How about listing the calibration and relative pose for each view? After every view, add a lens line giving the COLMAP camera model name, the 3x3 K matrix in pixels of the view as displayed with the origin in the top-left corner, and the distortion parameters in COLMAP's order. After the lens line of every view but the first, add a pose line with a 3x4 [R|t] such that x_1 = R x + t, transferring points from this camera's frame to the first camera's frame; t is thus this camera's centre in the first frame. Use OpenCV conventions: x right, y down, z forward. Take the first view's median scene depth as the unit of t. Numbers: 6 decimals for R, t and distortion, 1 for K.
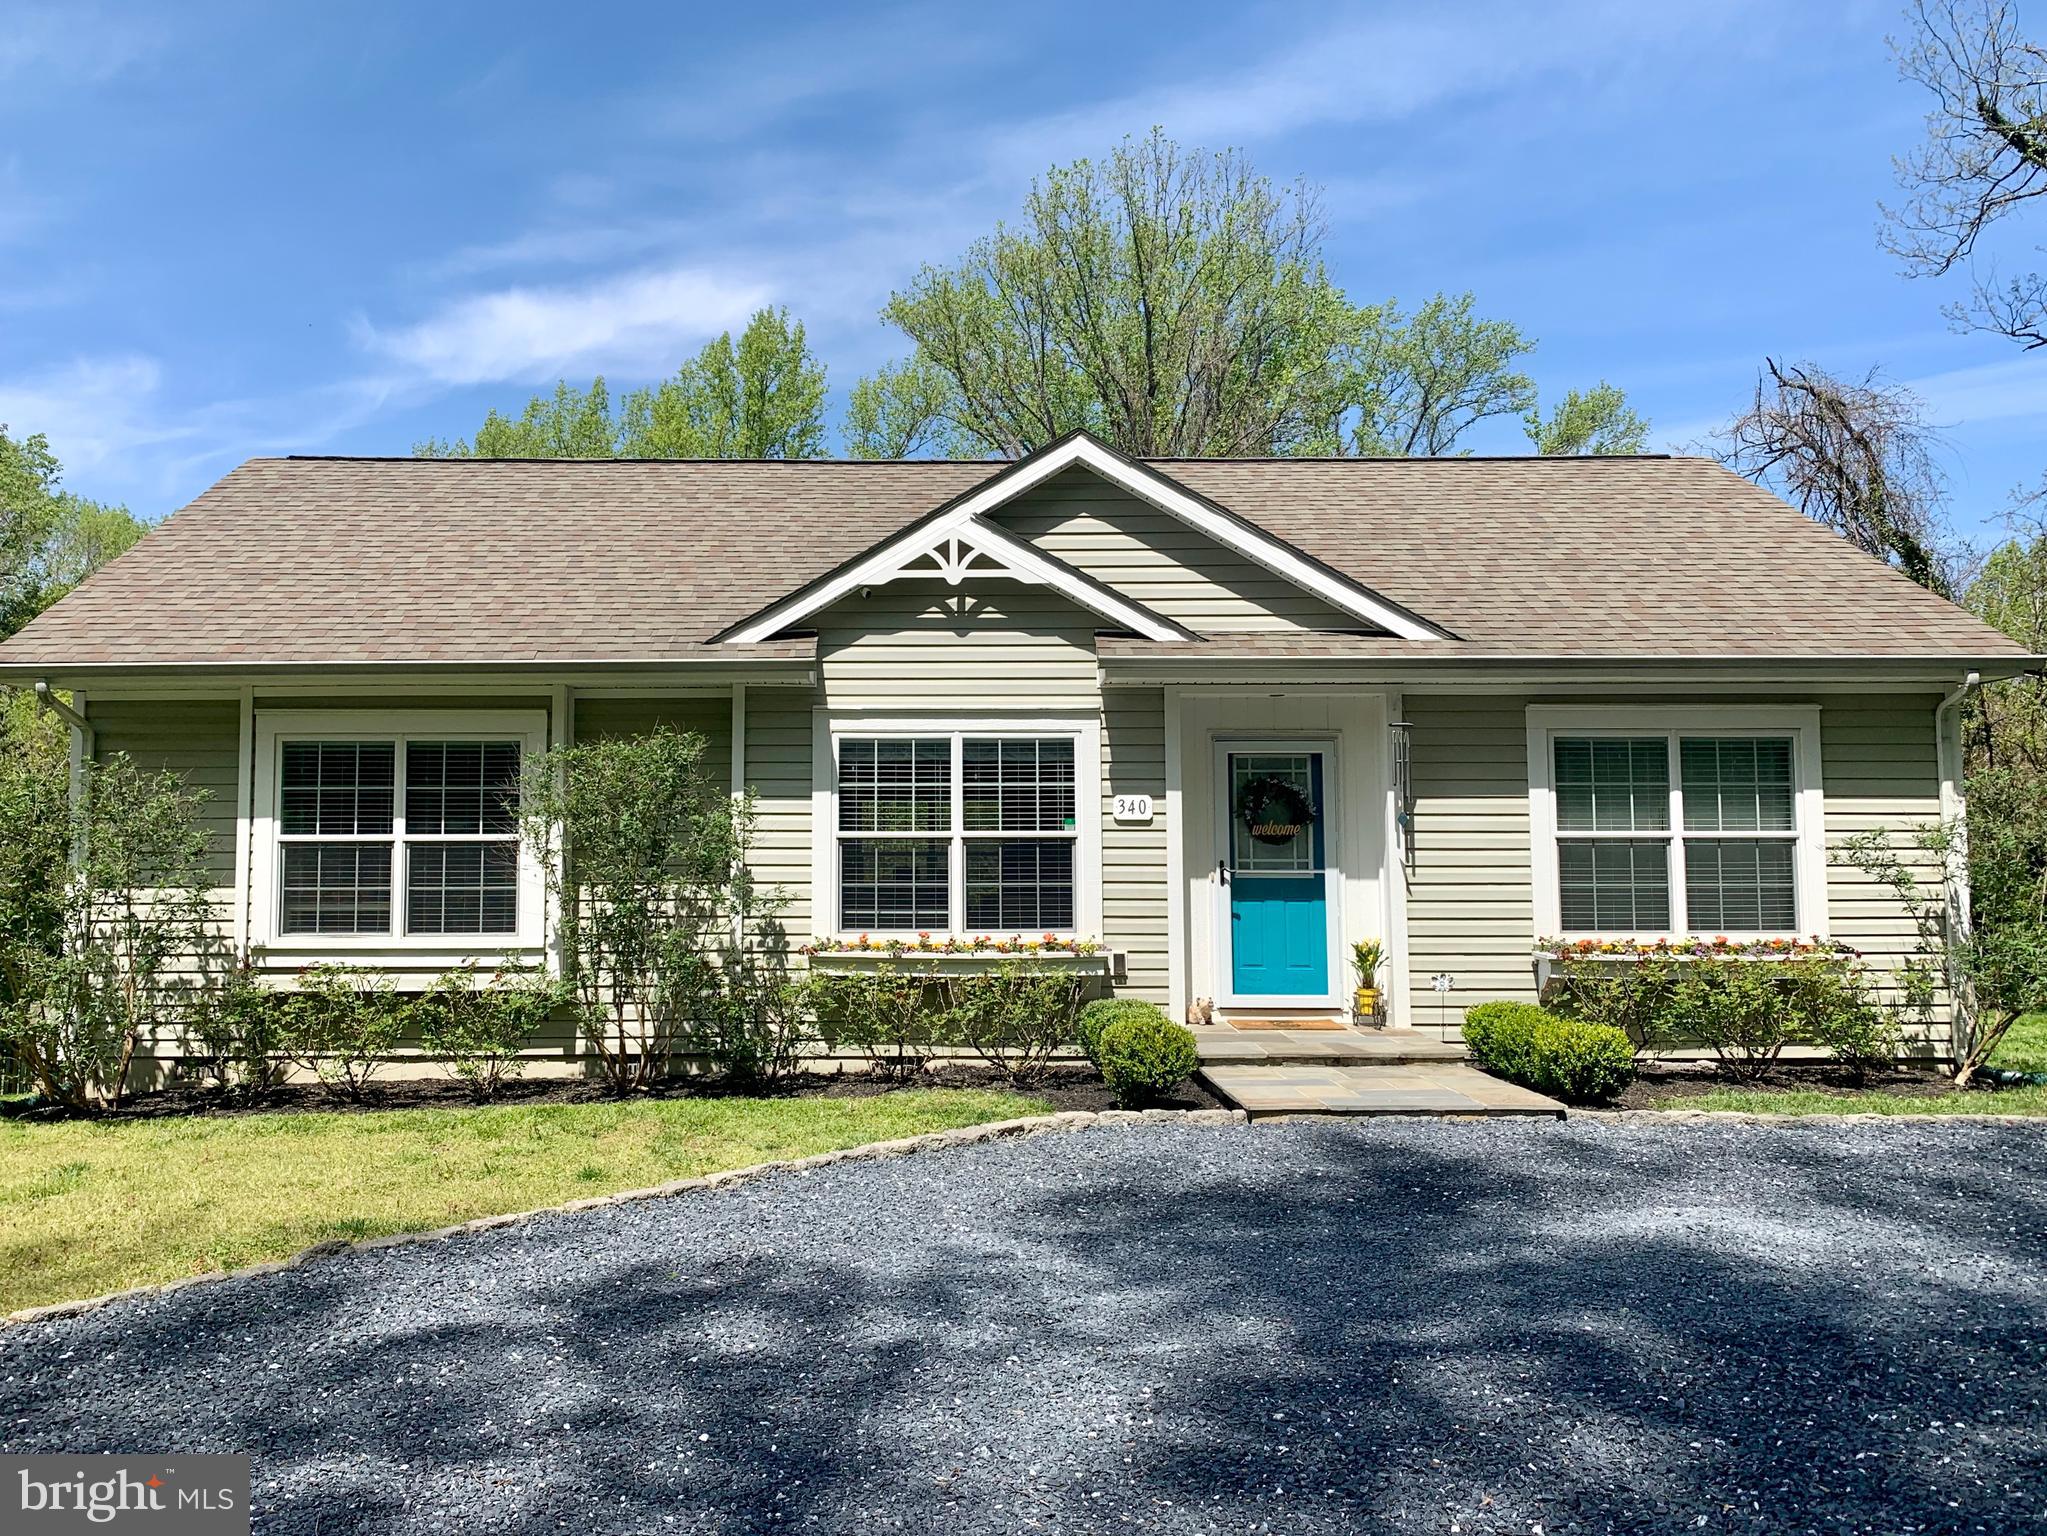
lens RADIAL K [[1727.9, 0, 1023.5], [0, 1727.9, 768.0], [0, 0, 1]] dist [0.004015, -0.003714]
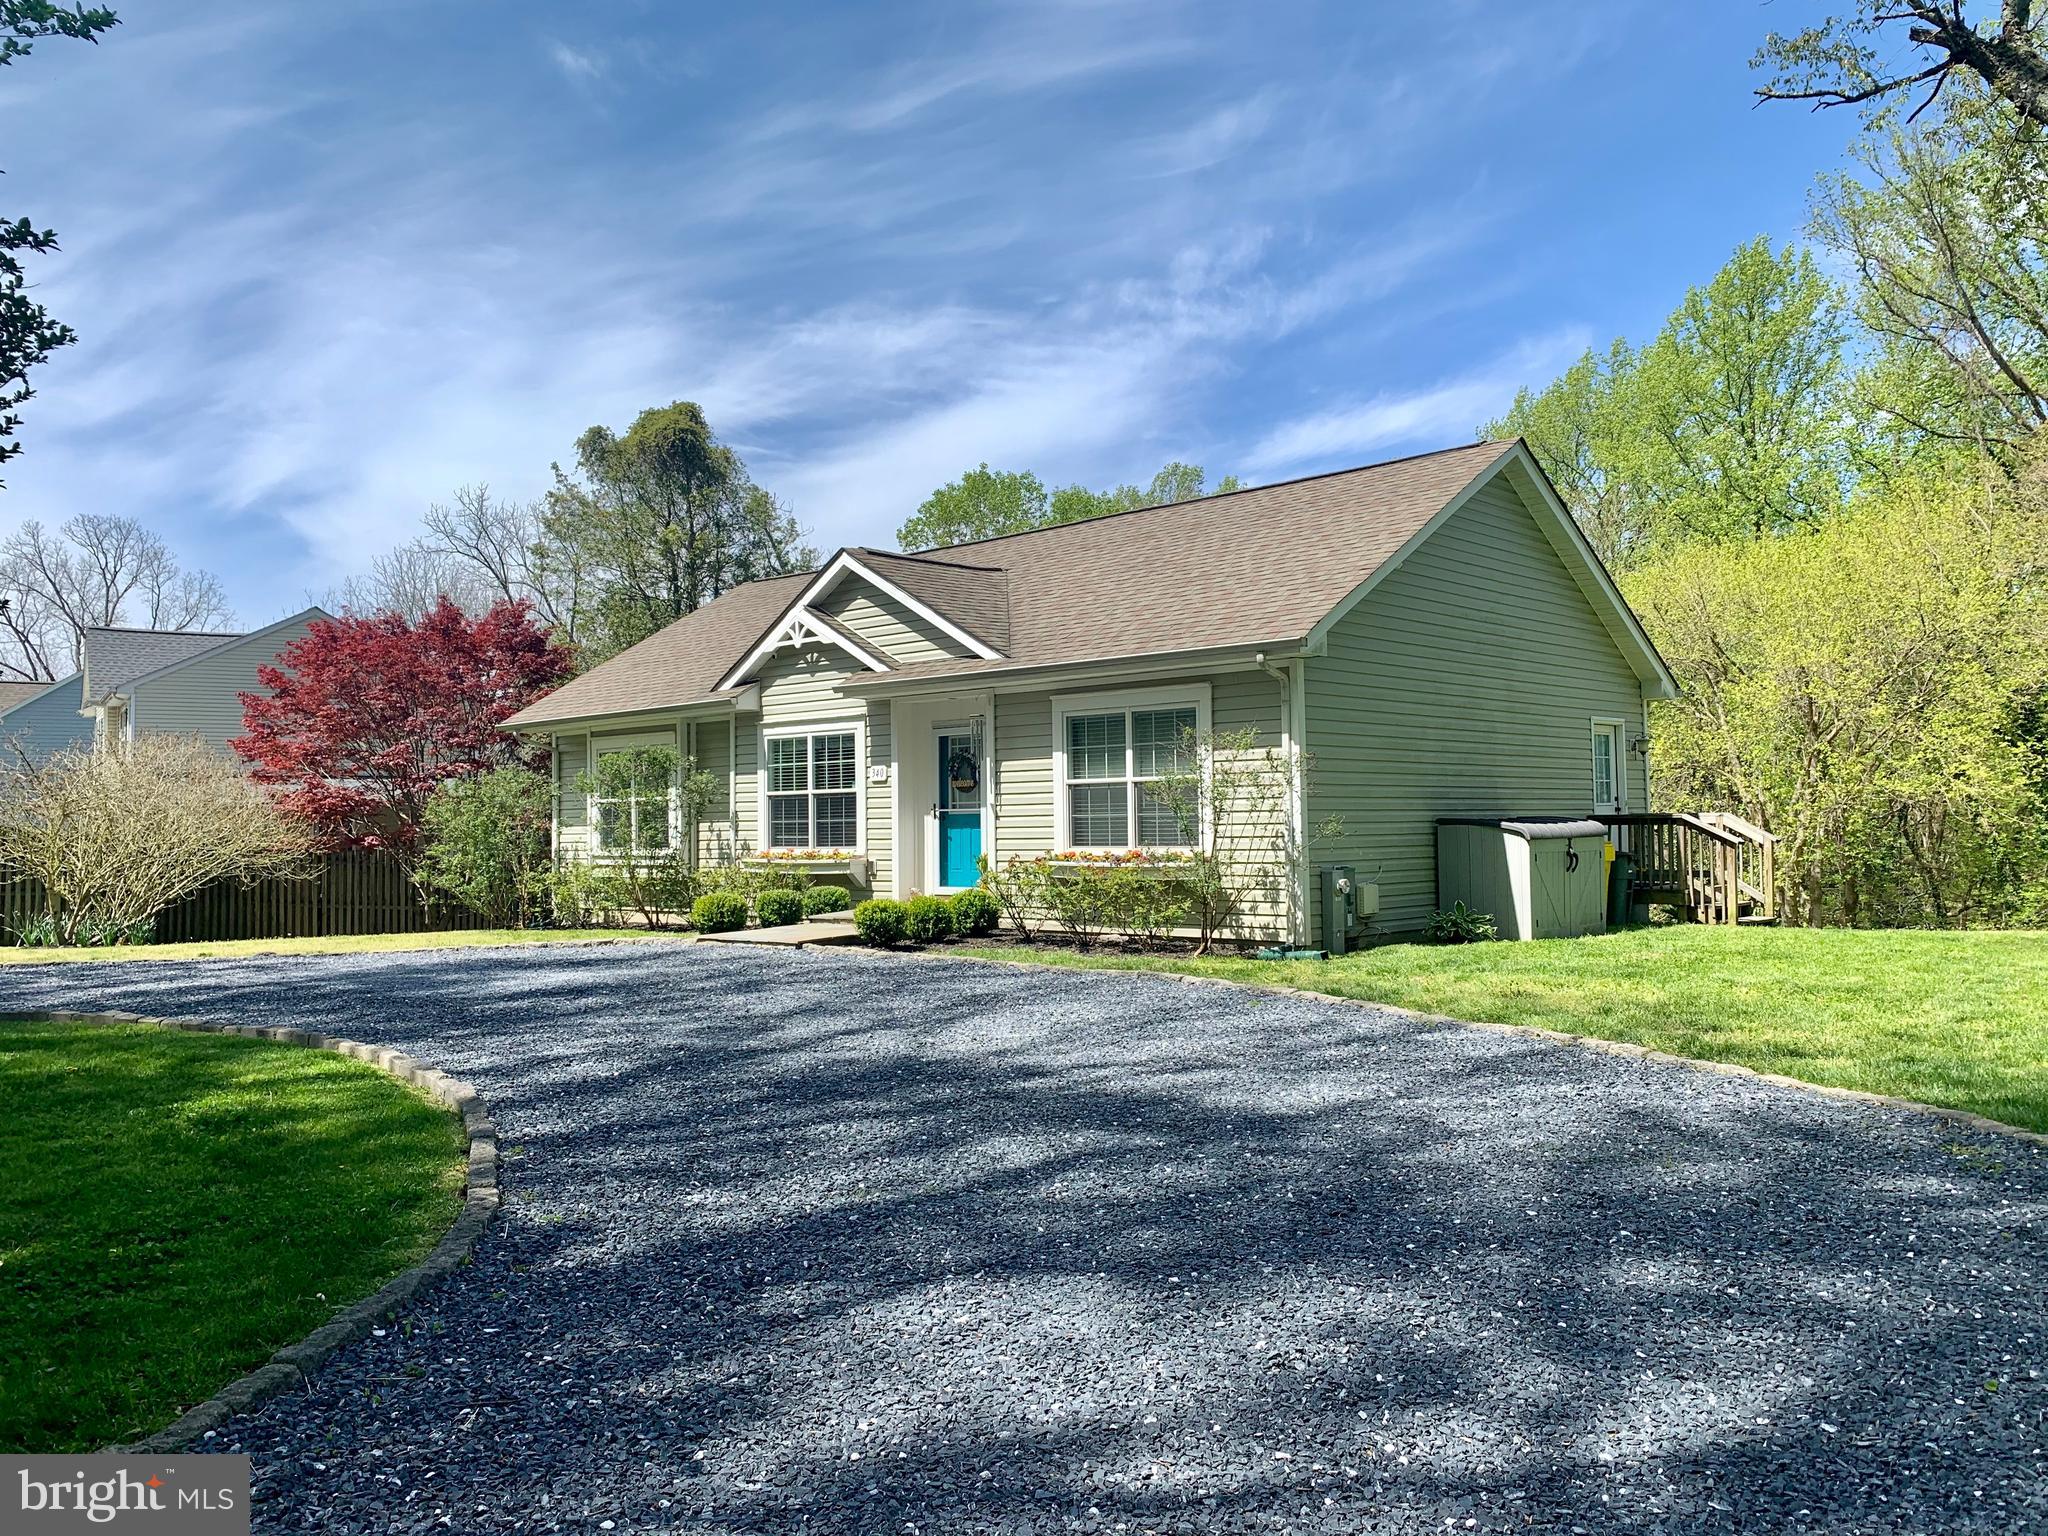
lens RADIAL K [[1728.7, 0, 1024.0], [0, 1728.7, 768.0], [0, 0, 1]] dist [0.004015, -0.003714]
pose [[0.711444, -0.033358, -0.701951, 1.323782], [0.068637, 0.997395, 0.022167, -0.009252], [0.699383, -0.063950, 0.711880, -0.081590]]
